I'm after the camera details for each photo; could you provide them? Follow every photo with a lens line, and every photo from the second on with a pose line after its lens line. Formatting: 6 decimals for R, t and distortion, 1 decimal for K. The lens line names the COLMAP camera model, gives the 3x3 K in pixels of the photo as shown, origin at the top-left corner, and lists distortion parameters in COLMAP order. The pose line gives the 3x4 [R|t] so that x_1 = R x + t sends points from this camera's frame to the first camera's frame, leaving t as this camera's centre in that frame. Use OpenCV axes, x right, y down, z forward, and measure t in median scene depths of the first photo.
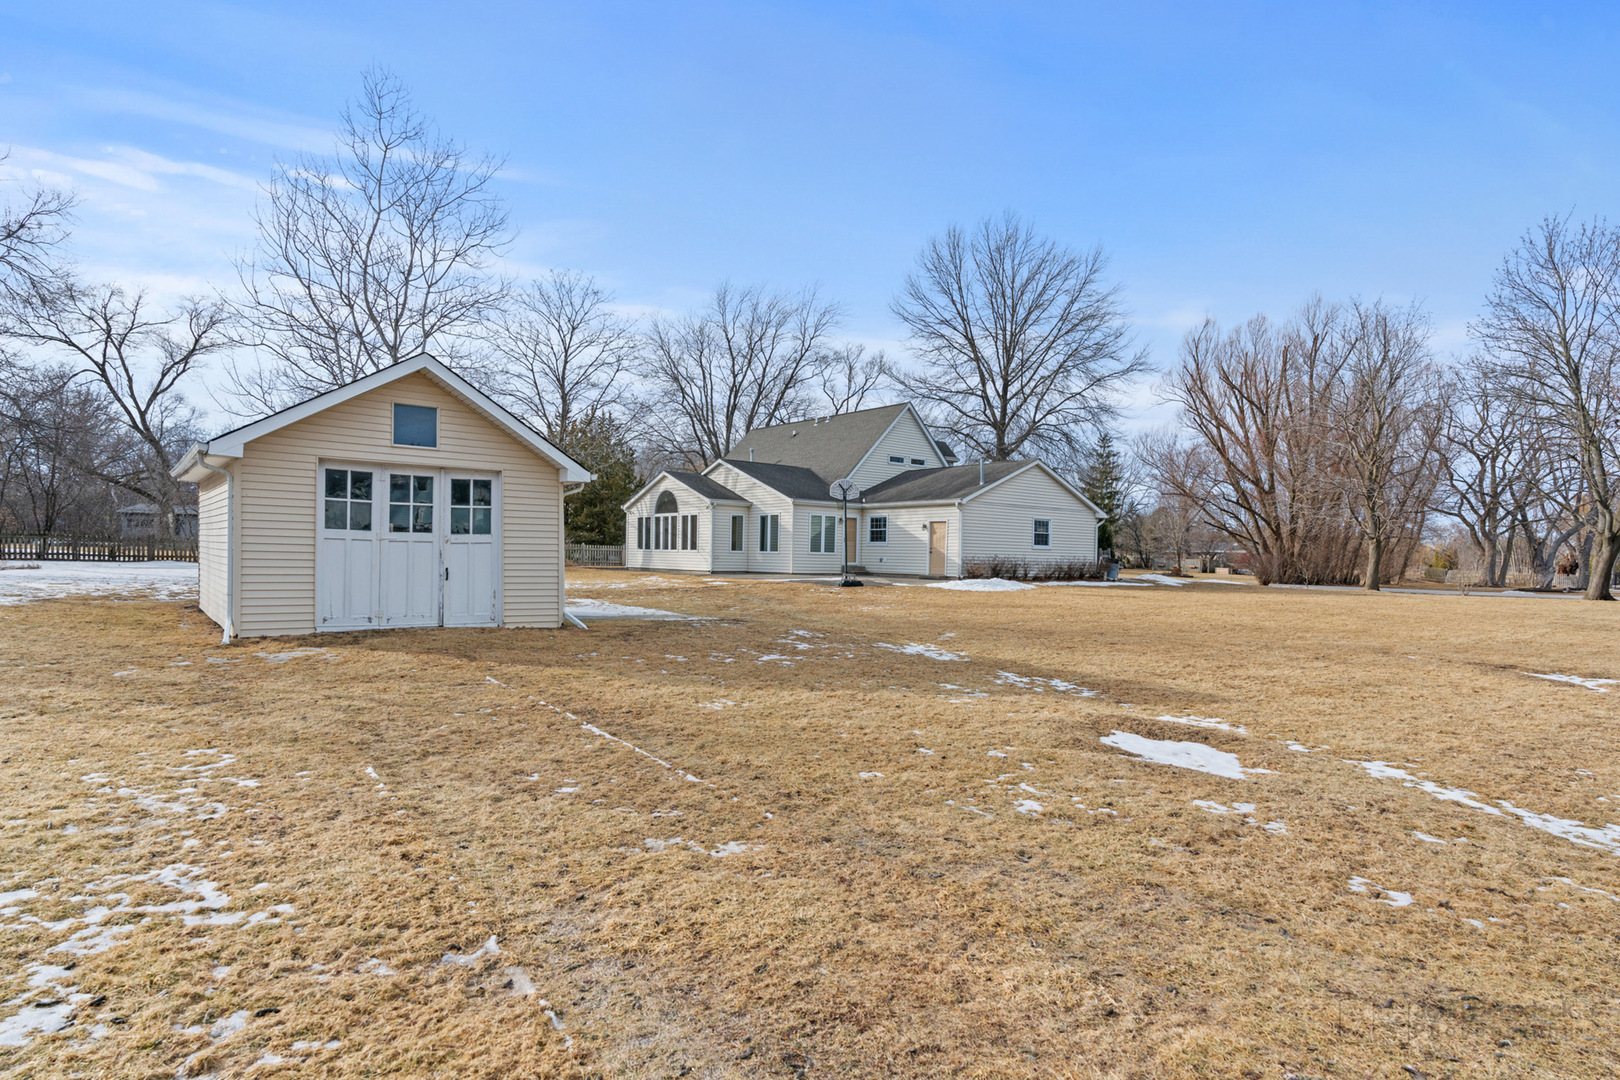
lens RADIAL K [[909.3, 0, 810.3], [0, 909.3, 547.2], [0, 0, 1]] dist [0.004233, 0.000556]
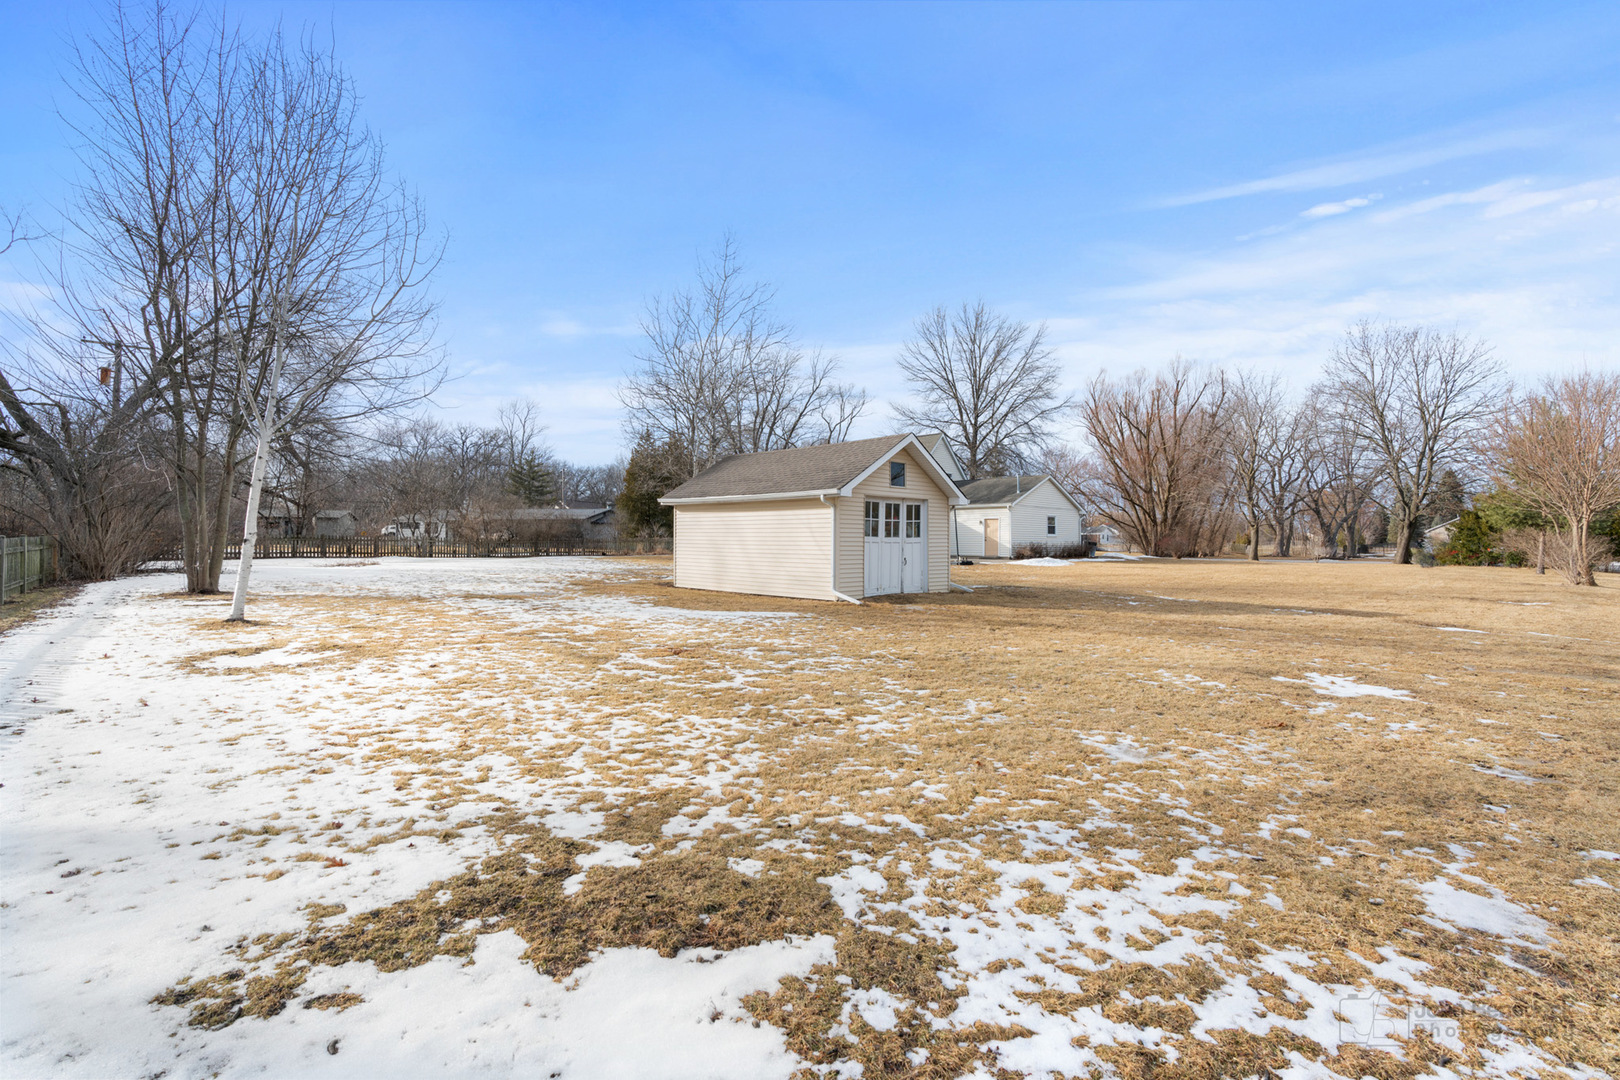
lens RADIAL K [[736.8, 0, 809.4], [0, 736.8, 538.3], [0, 0, 1]] dist [-0.010271, 0.002004]
pose [[0.992731, -0.016161, 0.119264, -0.260813], [0.015396, 0.999855, 0.007336, -0.009404], [-0.119366, -0.005447, 0.992835, -0.117502]]
